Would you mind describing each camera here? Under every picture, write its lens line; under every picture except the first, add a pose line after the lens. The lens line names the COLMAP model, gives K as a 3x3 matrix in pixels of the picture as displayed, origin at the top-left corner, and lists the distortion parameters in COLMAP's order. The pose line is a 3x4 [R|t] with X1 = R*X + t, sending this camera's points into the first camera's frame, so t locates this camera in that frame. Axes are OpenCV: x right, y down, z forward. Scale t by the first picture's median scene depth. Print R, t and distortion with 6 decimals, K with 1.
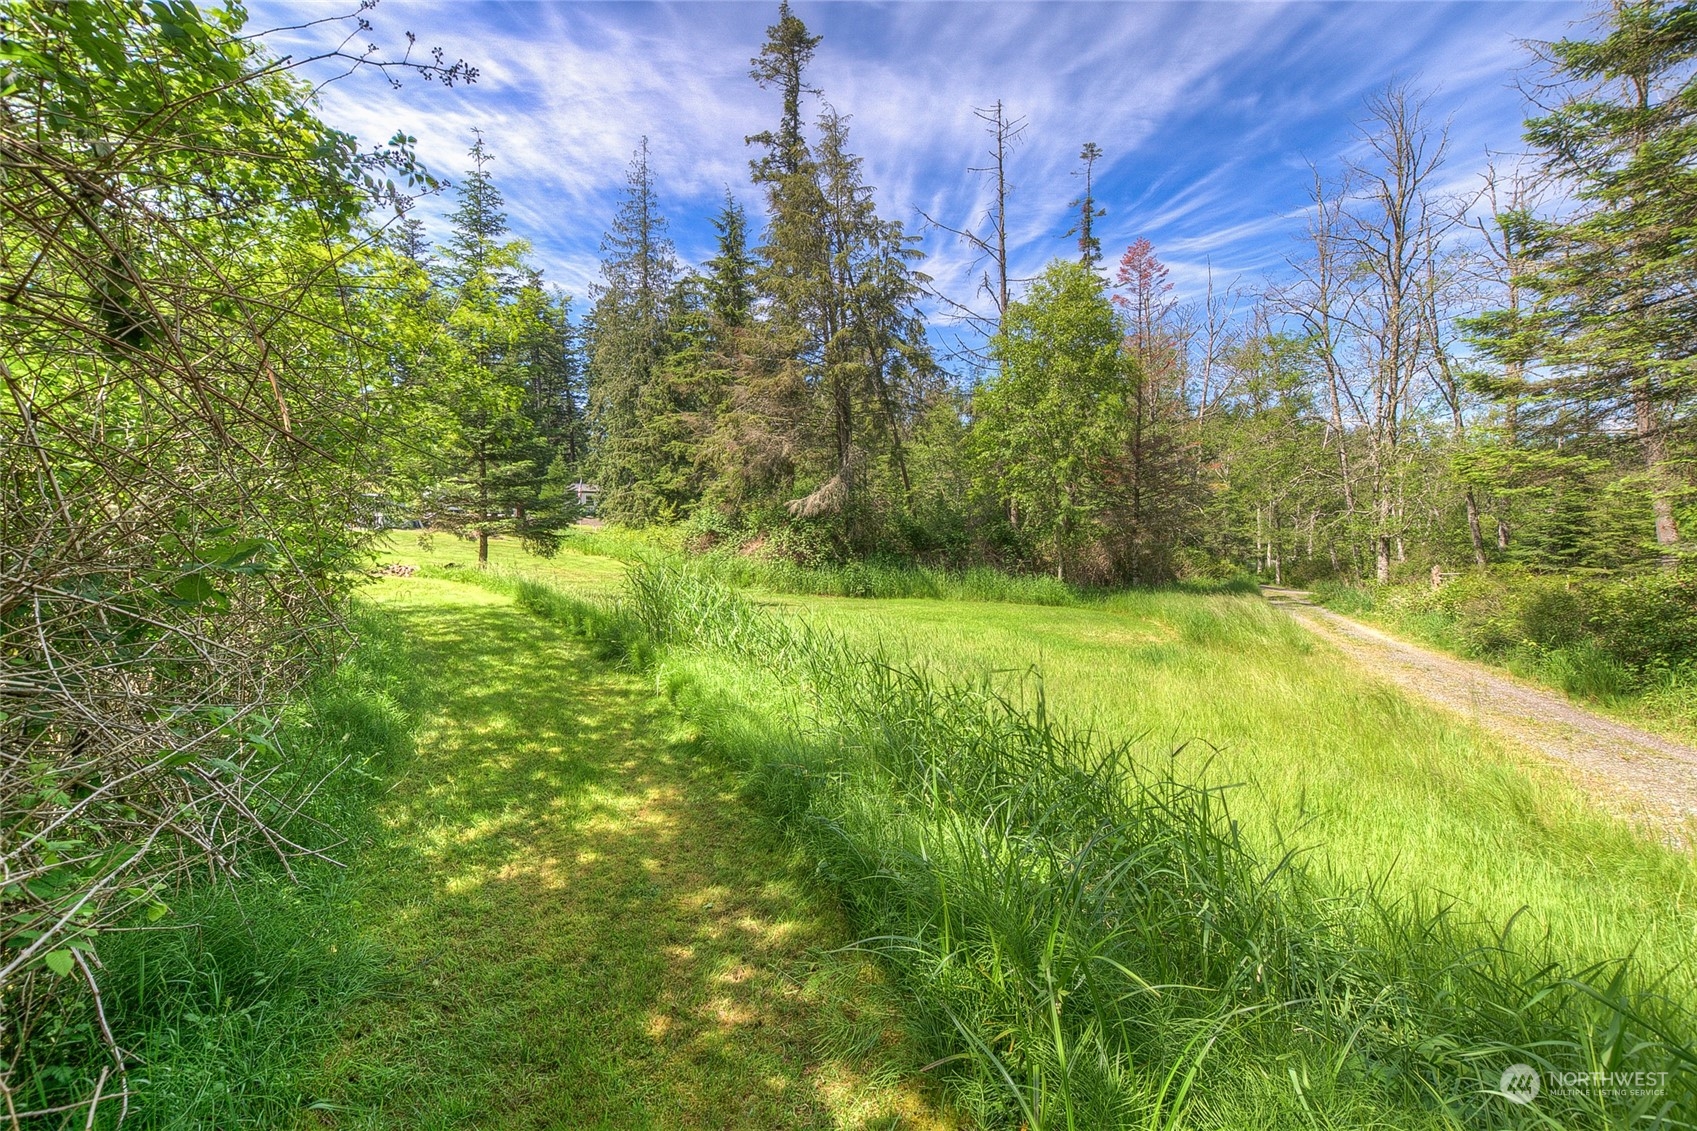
lens RADIAL K [[745.7, 0, 857.1], [0, 745.7, 558.5], [0, 0, 1]] dist [-0.028999, 0.007882]
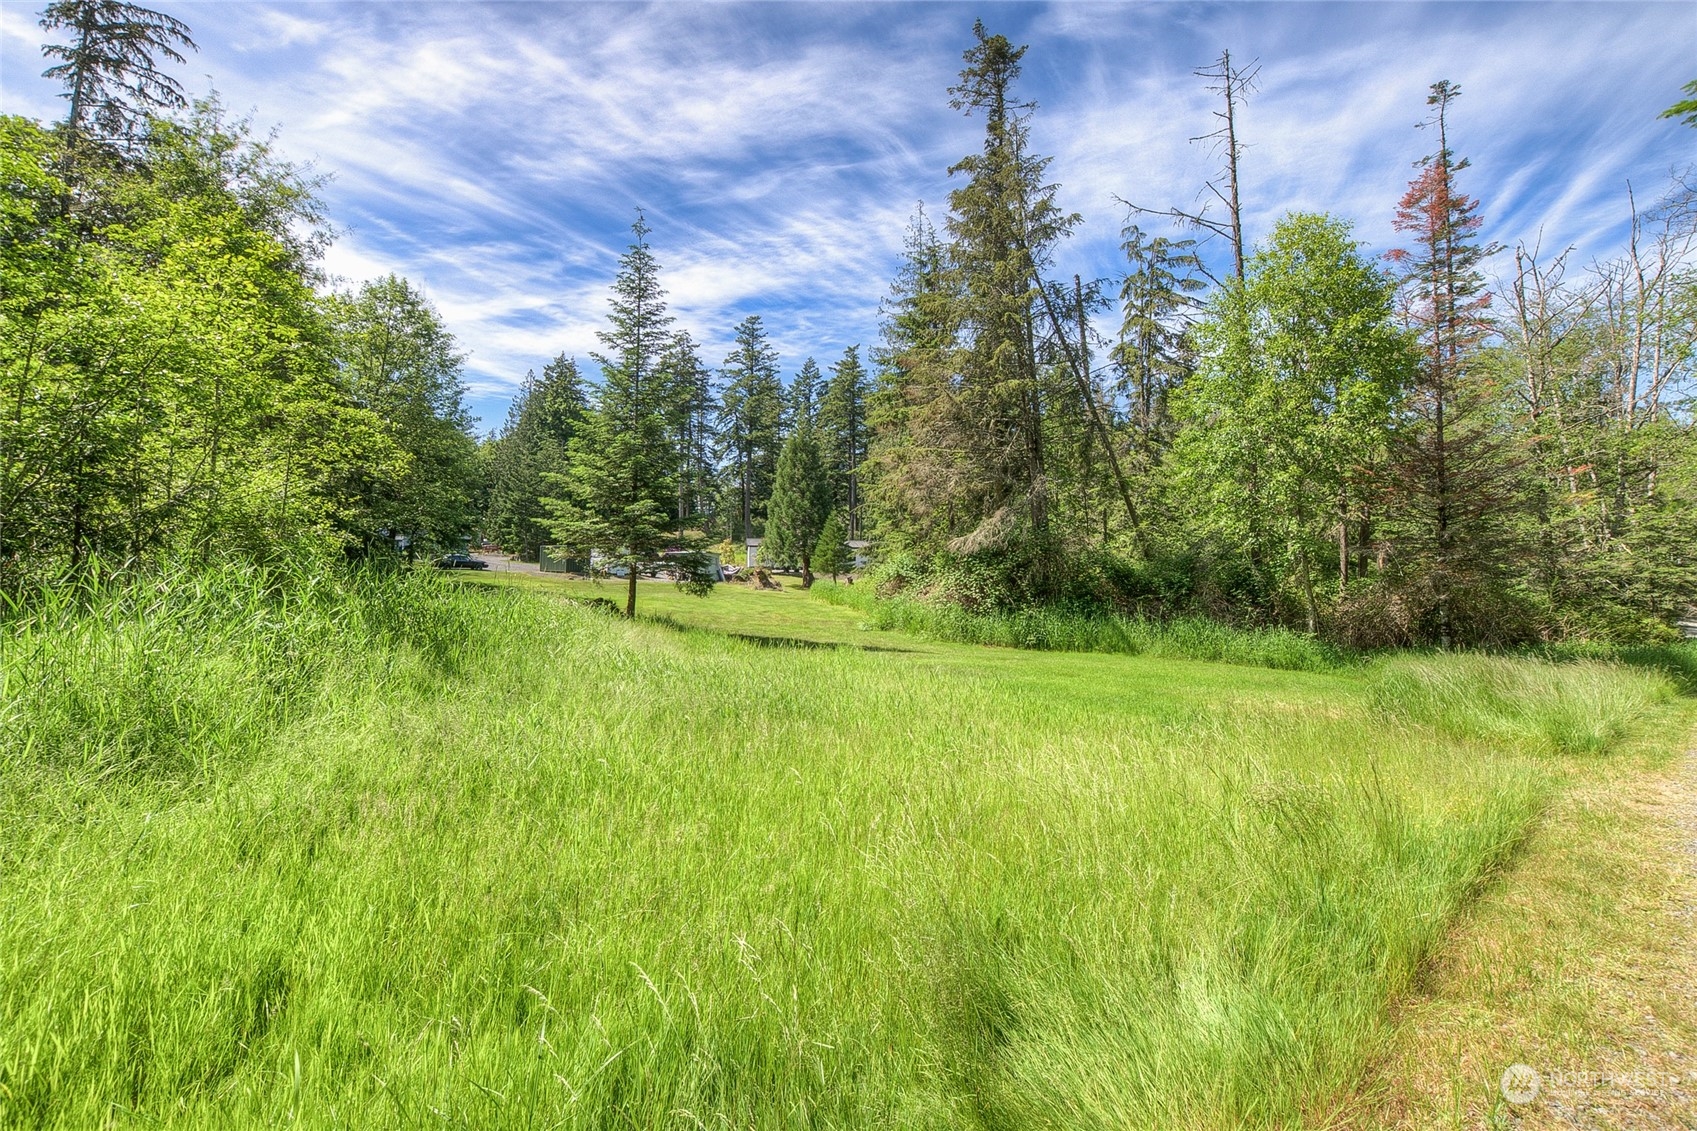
lens RADIAL K [[745.7, 0, 857.1], [0, 745.7, 558.5], [0, 0, 1]] dist [-0.028999, 0.007882]
pose [[0.895029, -0.017058, -0.445681, 0.197716], [-0.016373, 0.997338, -0.071051, 0.011915], [0.445707, 0.070890, 0.892367, 0.141322]]
